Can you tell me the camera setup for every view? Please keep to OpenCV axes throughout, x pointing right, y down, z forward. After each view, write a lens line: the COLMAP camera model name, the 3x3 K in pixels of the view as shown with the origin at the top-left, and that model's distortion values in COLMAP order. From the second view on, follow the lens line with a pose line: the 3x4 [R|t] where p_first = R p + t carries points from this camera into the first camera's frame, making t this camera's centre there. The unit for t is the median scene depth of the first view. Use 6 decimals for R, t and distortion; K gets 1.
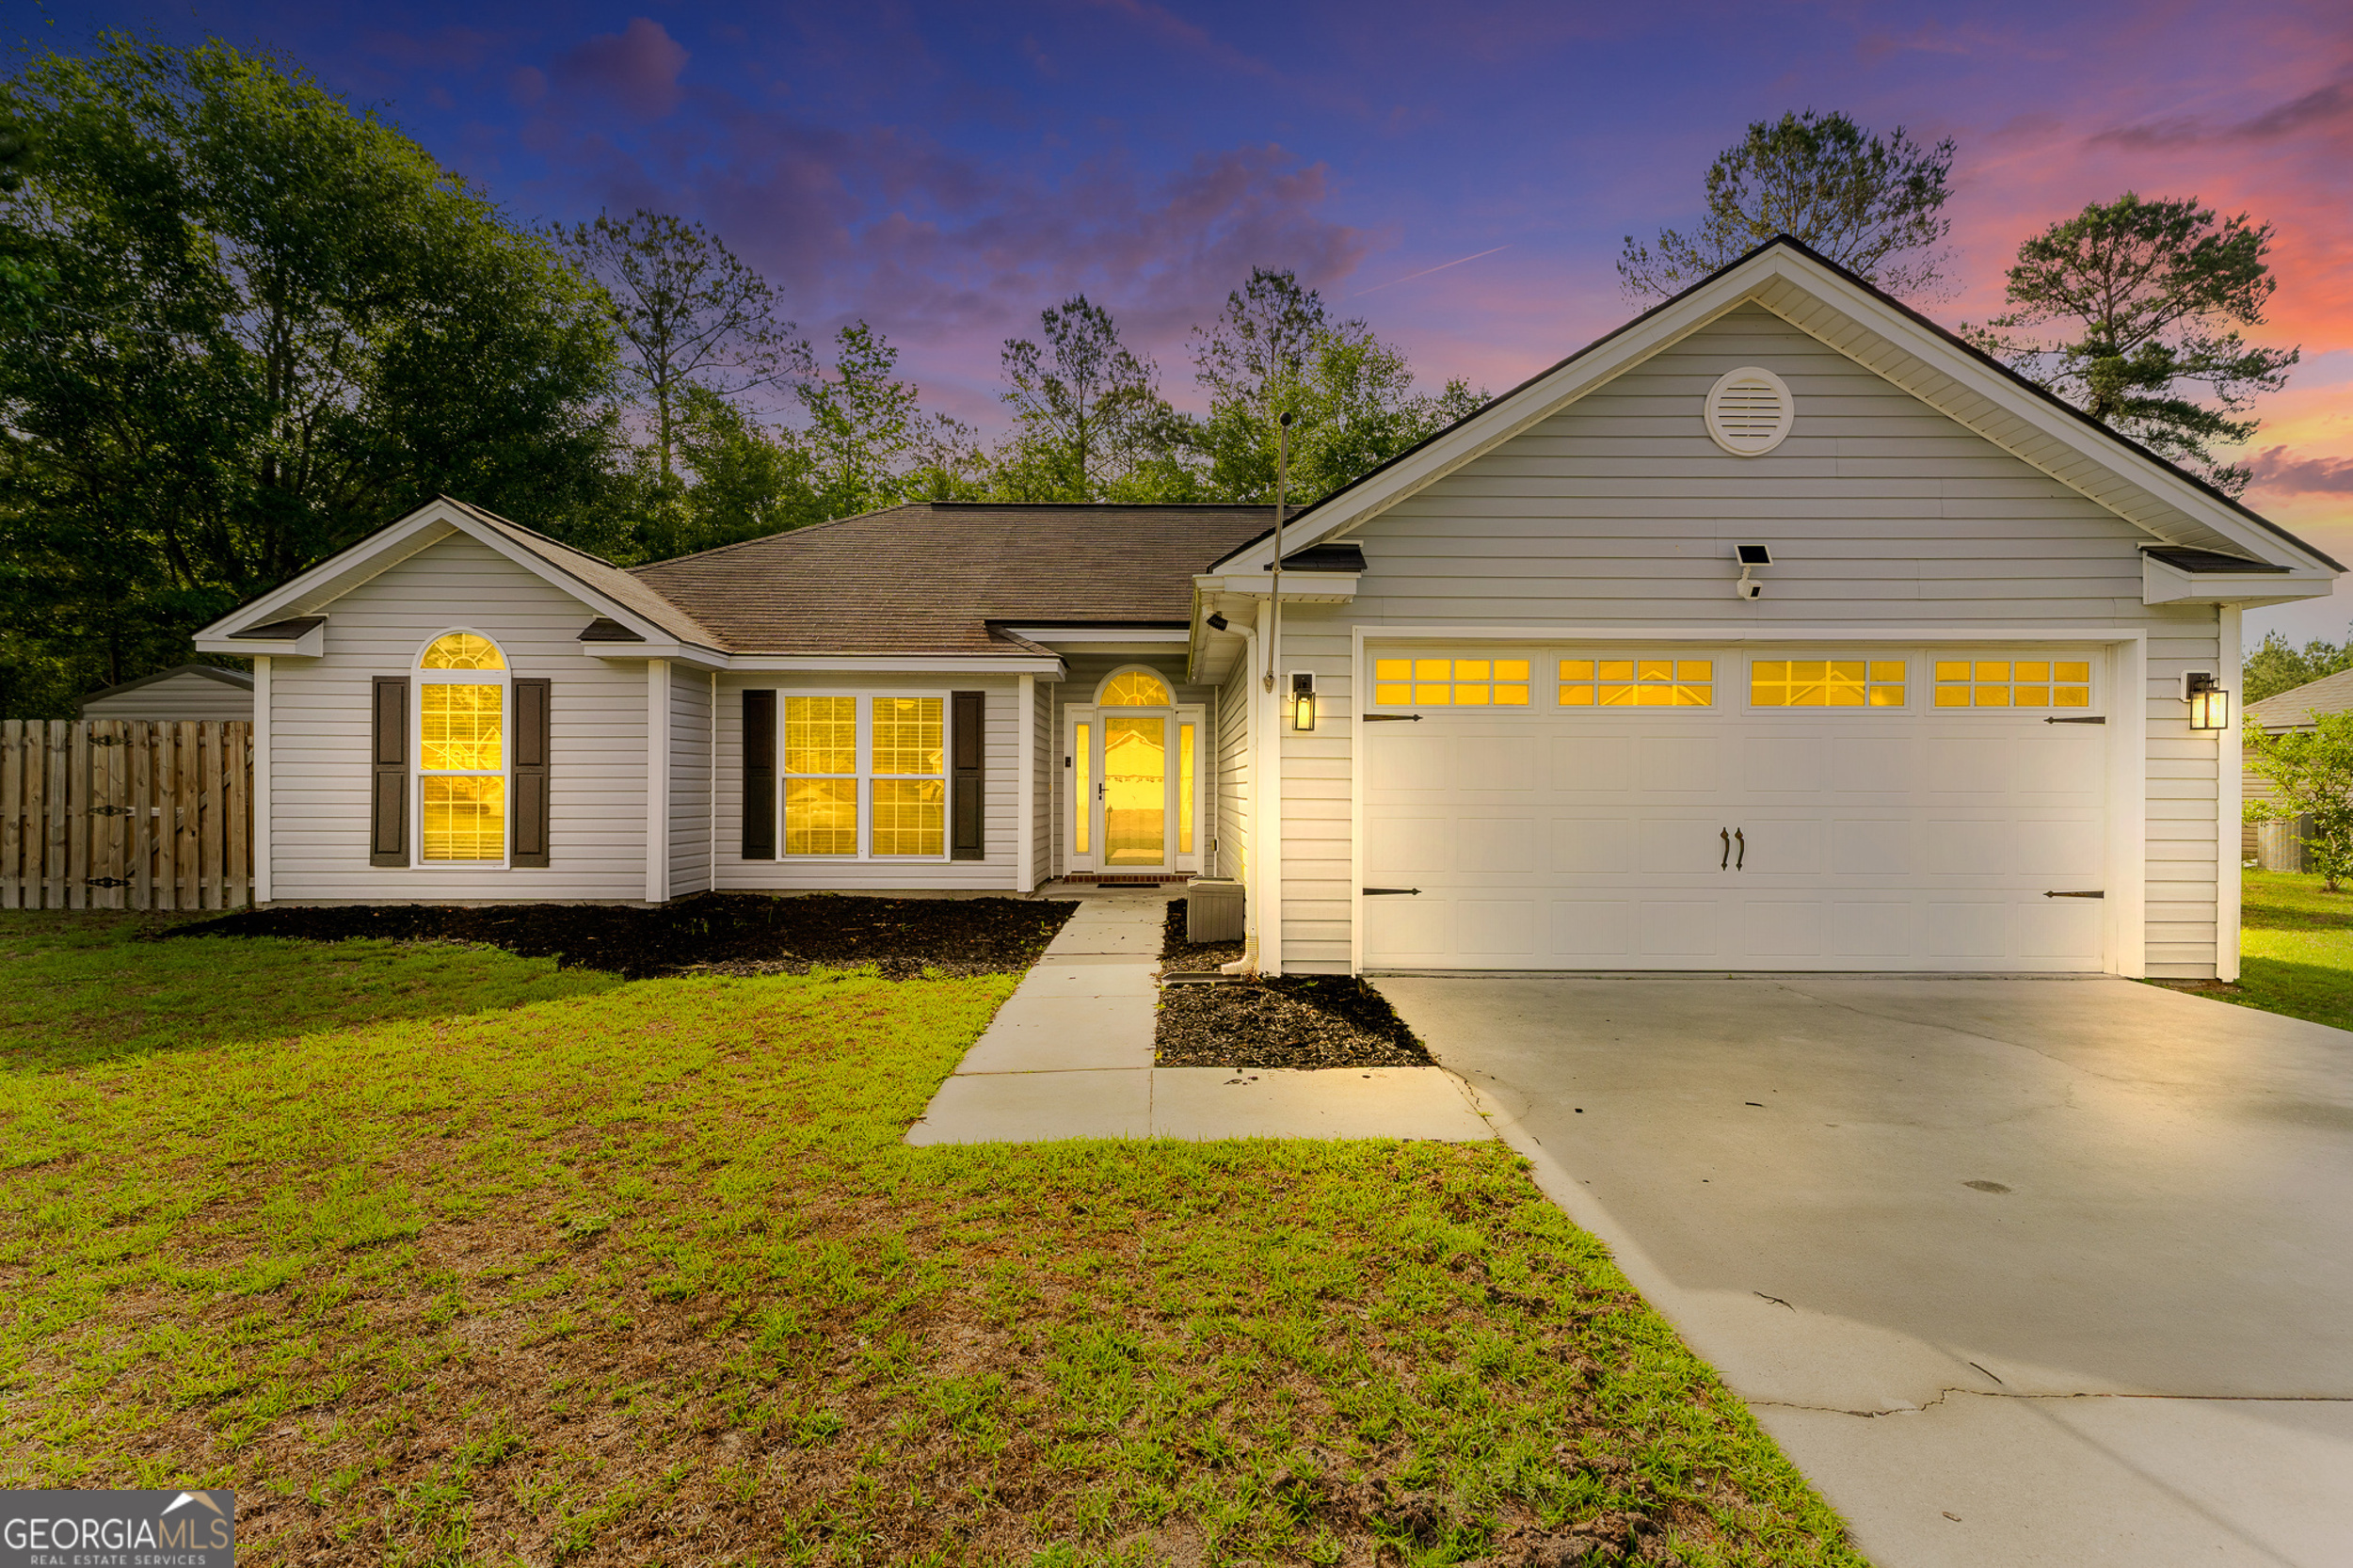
lens RADIAL K [[867.3, 0, 1174.9], [0, 867.3, 773.4], [0, 0, 1]] dist [0.012665, -0.000085]
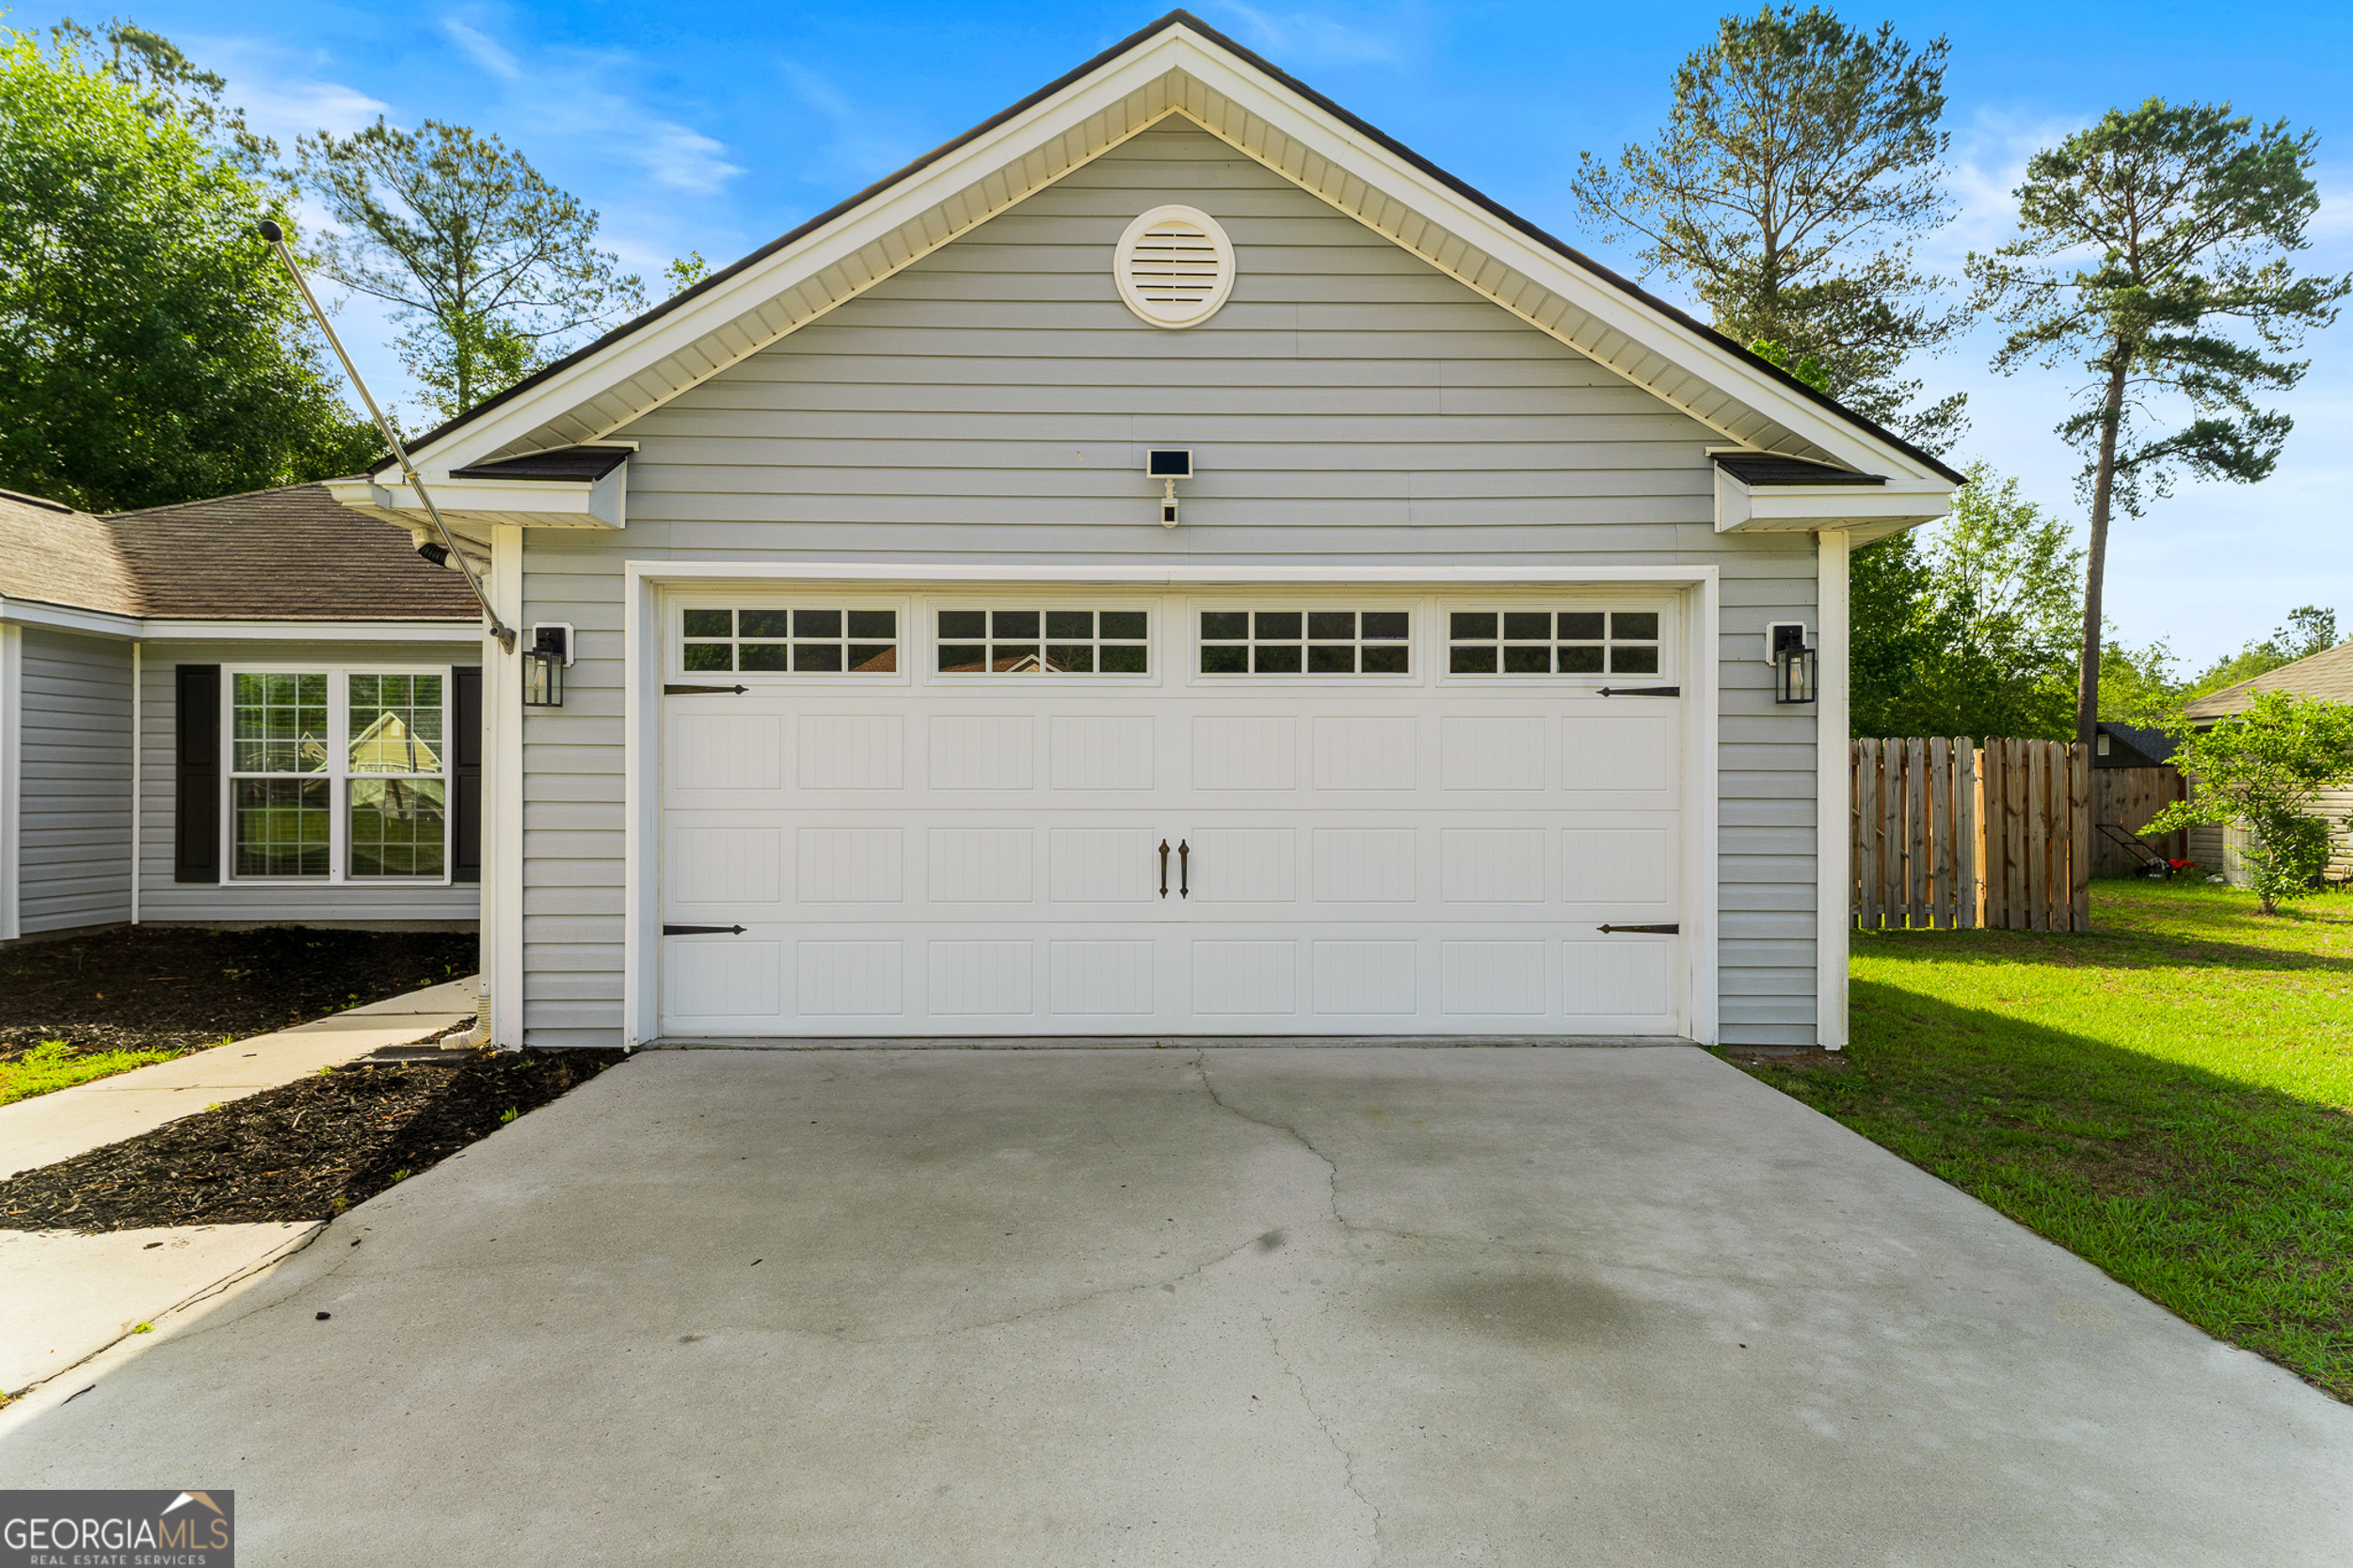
lens RADIAL K [[963.9, 0, 1172.3], [0, 963.9, 773.5], [0, 0, 1]] dist [0.020516, -0.000915]
pose [[0.999997, -0.002321, -0.000302, 0.121653], [0.002320, 0.999995, -0.001990, 0.001543], [0.000307, 0.001989, 0.999998, 0.036468]]
